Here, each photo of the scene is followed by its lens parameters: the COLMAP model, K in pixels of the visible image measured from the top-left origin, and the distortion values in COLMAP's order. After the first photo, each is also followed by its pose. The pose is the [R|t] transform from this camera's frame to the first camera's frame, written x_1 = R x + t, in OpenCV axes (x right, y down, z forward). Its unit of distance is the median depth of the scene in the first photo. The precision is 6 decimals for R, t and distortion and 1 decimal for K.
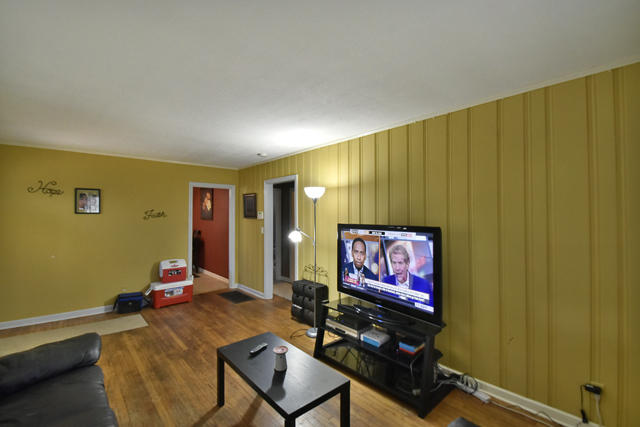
lens RADIAL K [[282.3, 0, 318.2], [0, 282.3, 217.2], [0, 0, 1]] dist [0.002461, -0.001414]
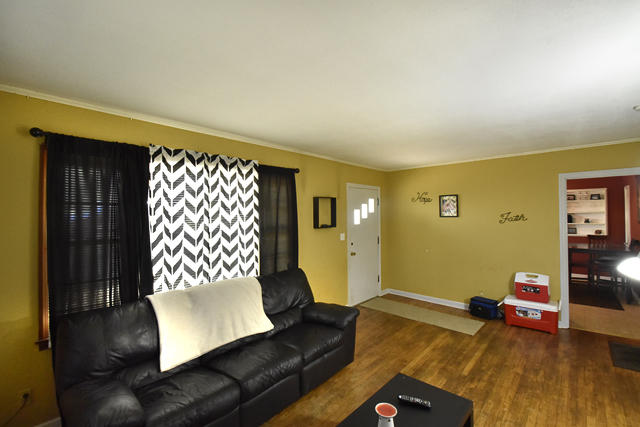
lens RADIAL K [[282.3, 0, 314.2], [0, 282.3, 216.9], [0, 0, 1]] dist [0.002461, -0.001414]
pose [[0.121714, -0.000645, -0.992565, 0.337849], [-0.003447, 0.999993, -0.001073, -0.013732], [0.992559, 0.003552, 0.121711, 0.436743]]
